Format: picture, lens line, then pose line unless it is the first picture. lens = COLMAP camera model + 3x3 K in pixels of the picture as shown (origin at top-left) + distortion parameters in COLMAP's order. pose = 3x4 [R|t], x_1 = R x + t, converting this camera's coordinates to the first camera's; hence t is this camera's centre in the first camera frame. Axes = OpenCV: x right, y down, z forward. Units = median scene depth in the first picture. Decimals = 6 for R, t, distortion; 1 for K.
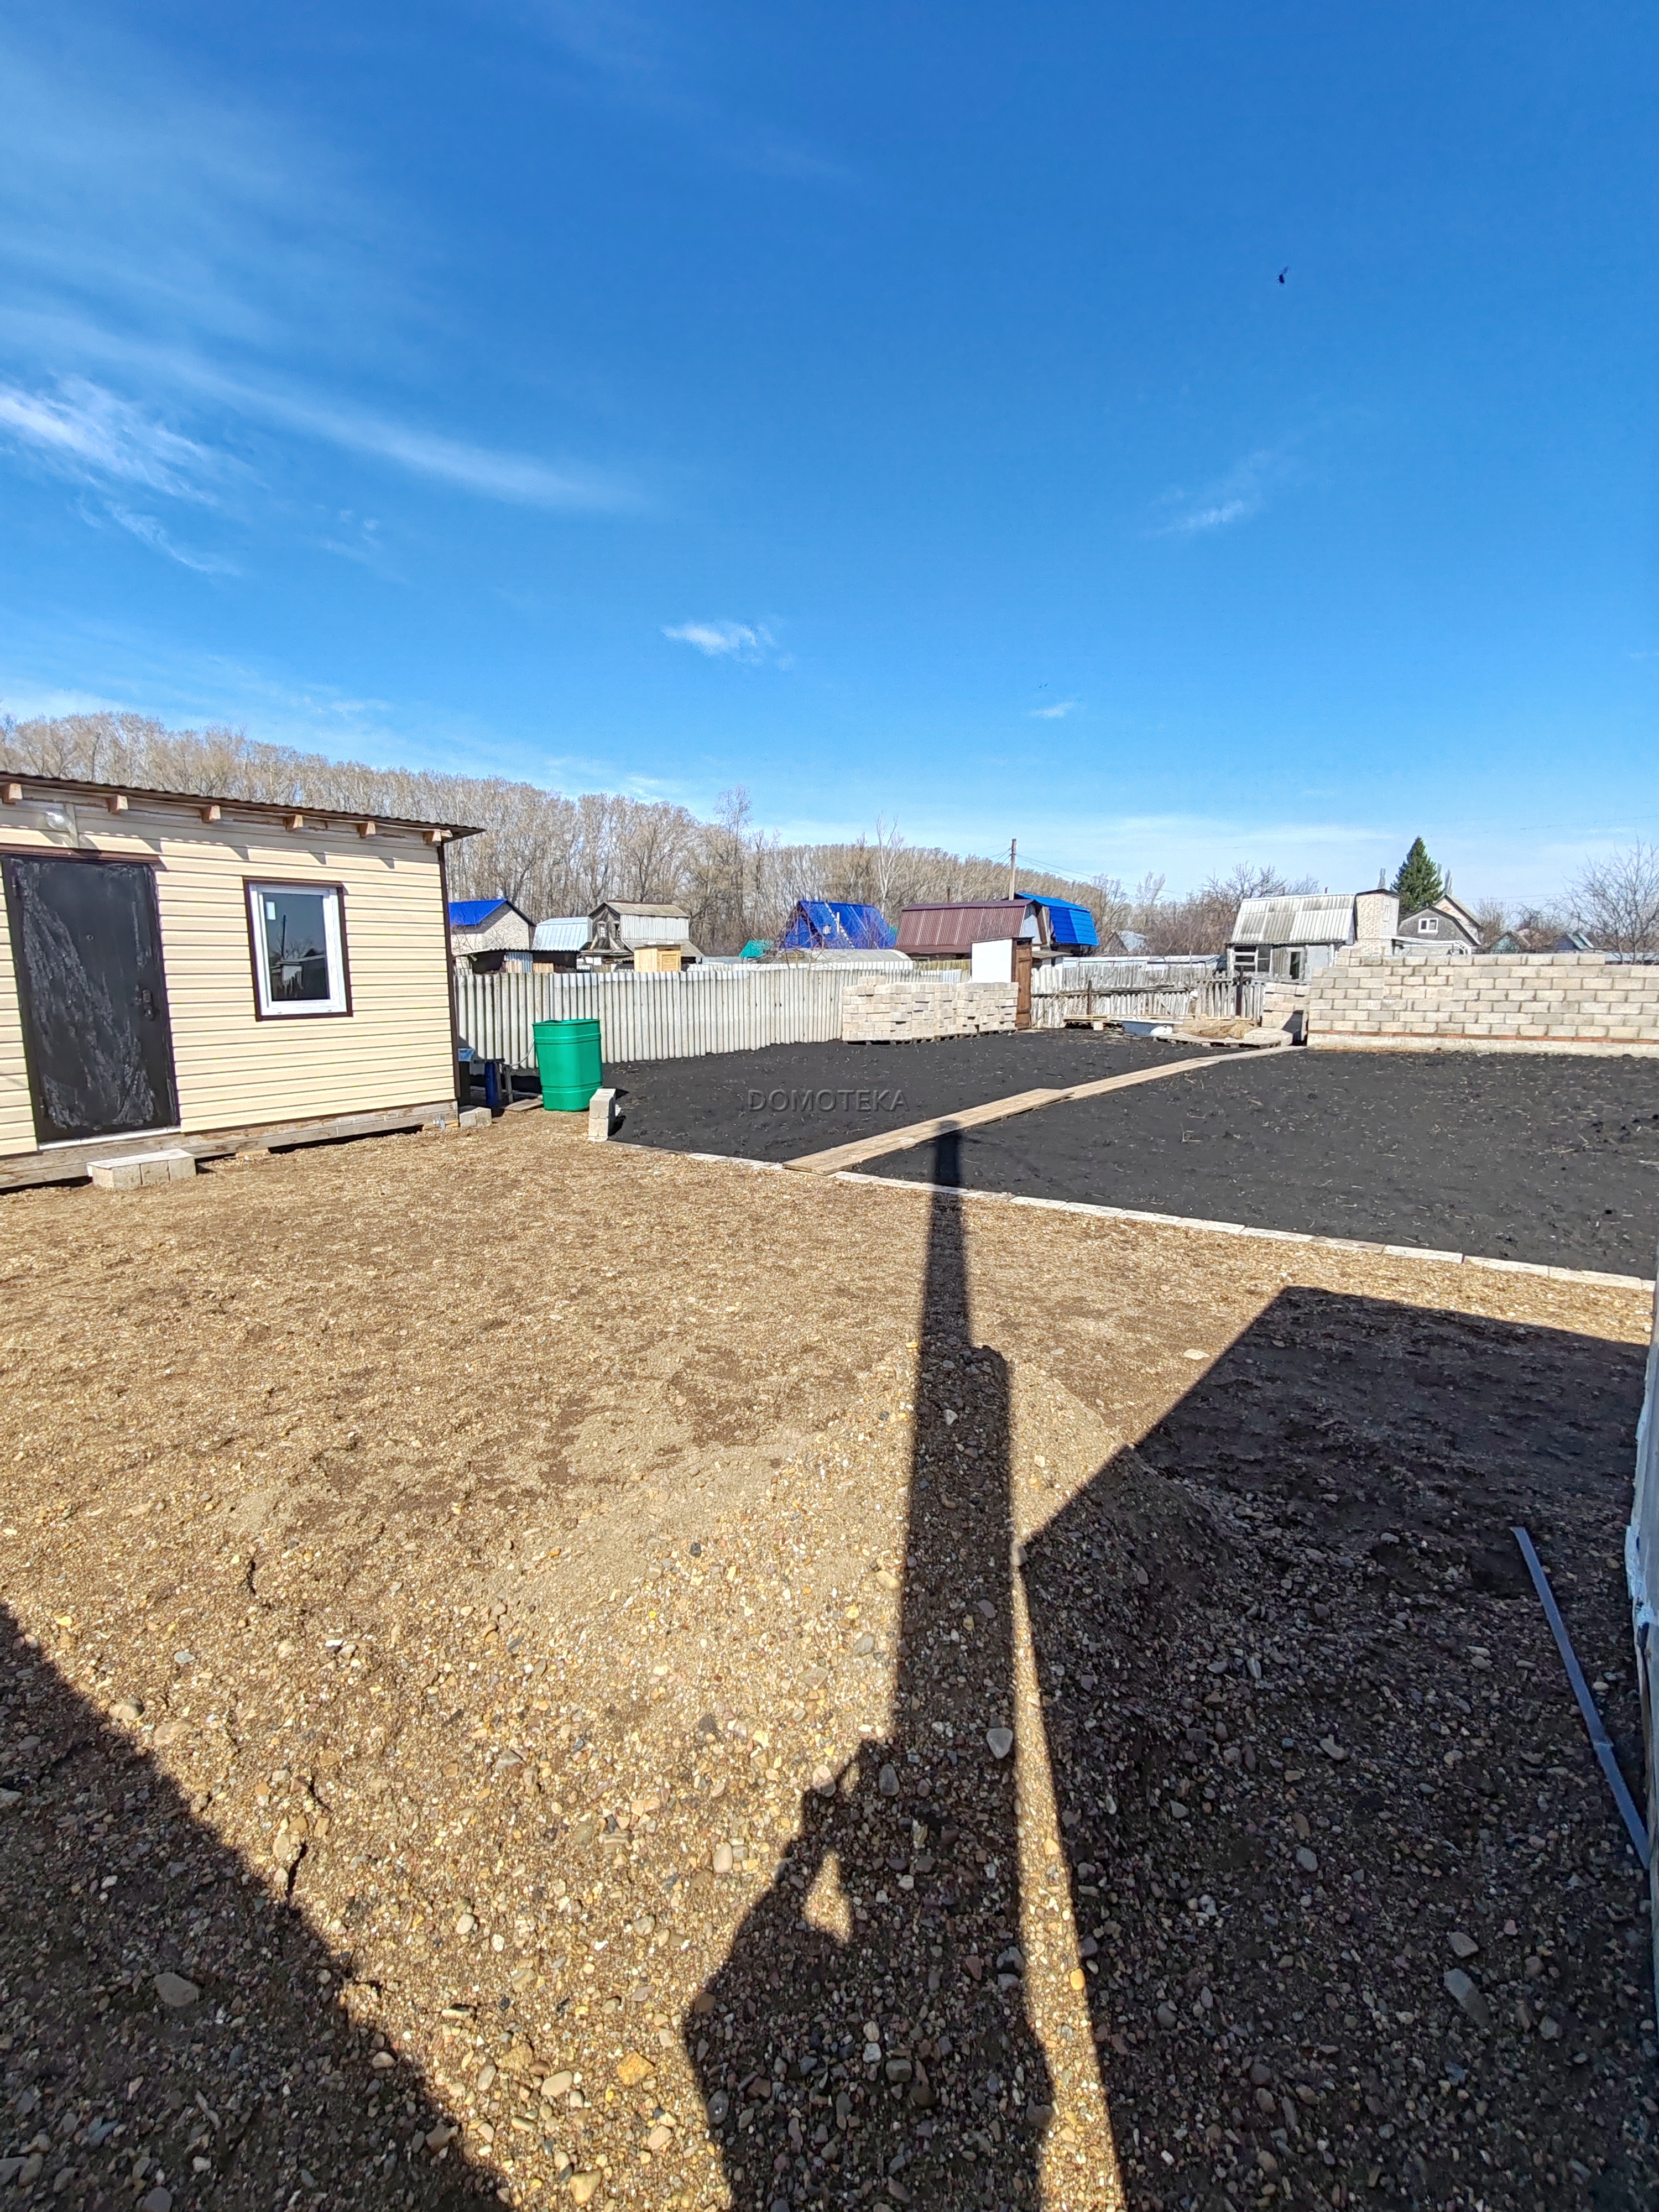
lens RADIAL K [[988.6, 0, 827.4], [0, 988.6, 1120.0], [0, 0, 1]] dist [-0.003705, -0.000543]
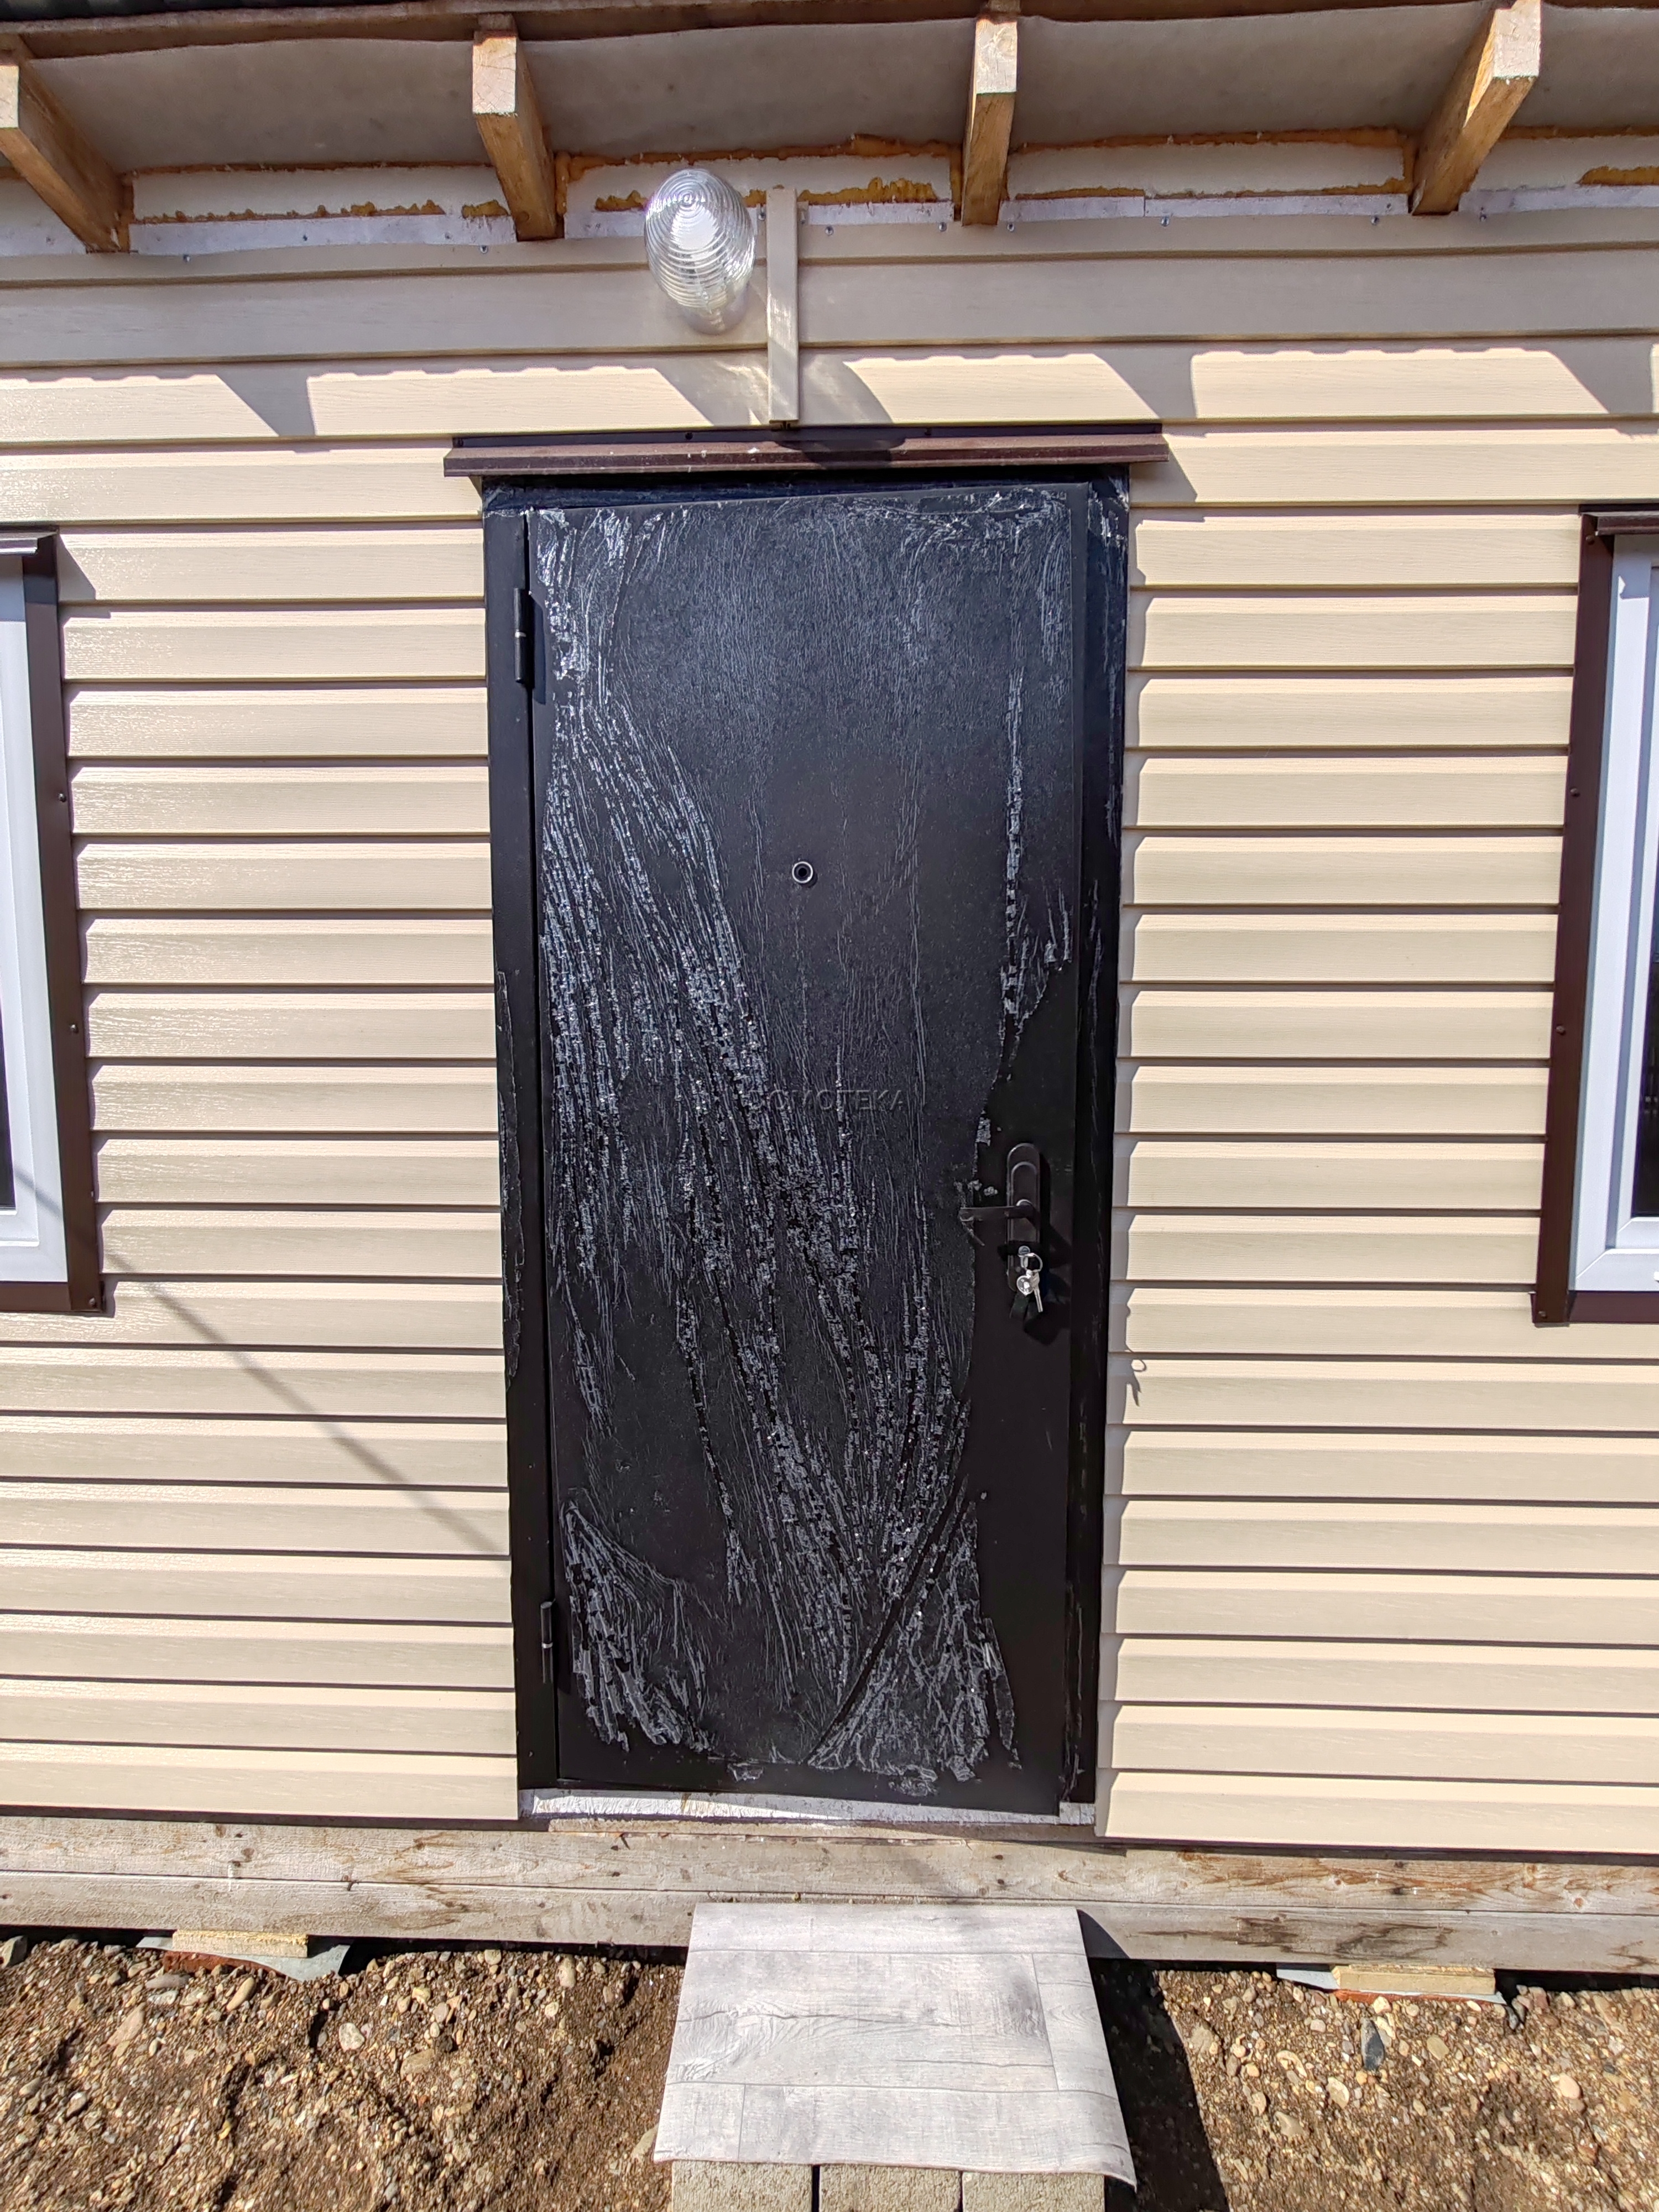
lens RADIAL K [[988.6, 0, 837.0], [0, 988.6, 1099.2], [0, 0, 1]] dist [-0.003705, -0.000543]
pose [[0.562113, 0.082126, -0.822973, -0.413631], [-0.132434, 0.991156, 0.008454, -0.102403], [0.816388, 0.104238, 0.568018, 0.644348]]
